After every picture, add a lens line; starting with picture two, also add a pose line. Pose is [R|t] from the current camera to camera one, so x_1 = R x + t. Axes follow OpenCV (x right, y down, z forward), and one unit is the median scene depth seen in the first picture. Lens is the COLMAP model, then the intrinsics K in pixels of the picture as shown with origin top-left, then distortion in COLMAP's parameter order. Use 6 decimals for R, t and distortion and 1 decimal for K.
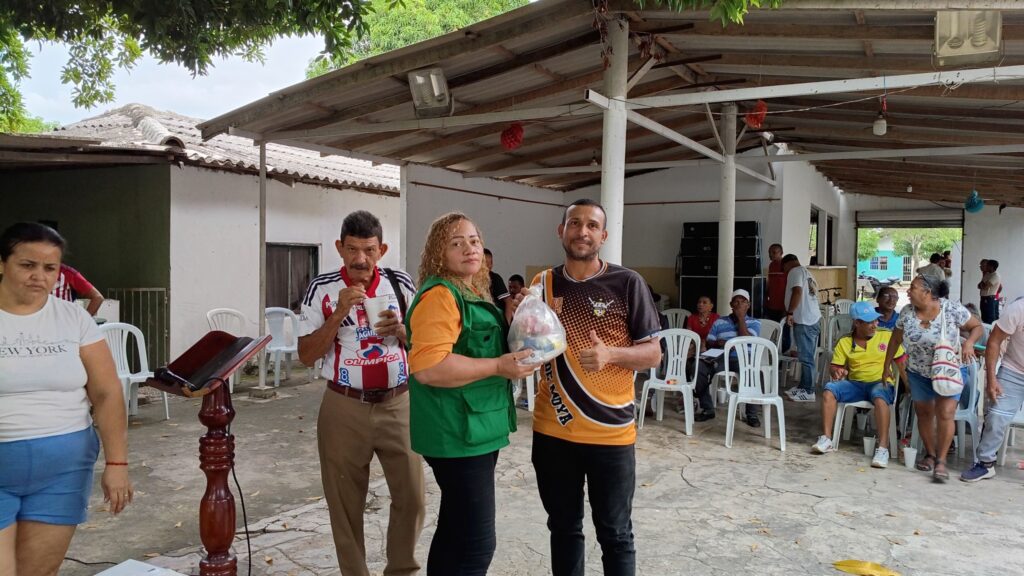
lens RADIAL K [[762.1, 0, 519.1], [0, 762.1, 281.9], [0, 0, 1]] dist [0.026660, -0.075513]
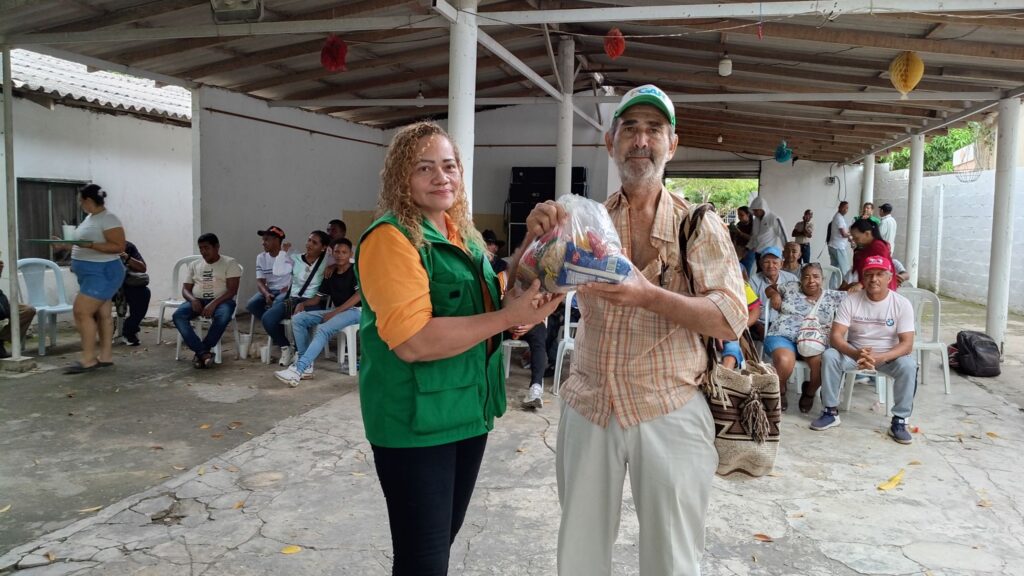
lens RADIAL K [[762.1, 0, 519.1], [0, 762.1, 281.9], [0, 0, 1]] dist [0.026660, -0.075513]
pose [[0.968242, -0.014682, 0.249584, -0.027696], [-0.002347, 0.997697, 0.067794, 0.003658], [-0.250005, -0.066227, 0.965977, 0.119035]]
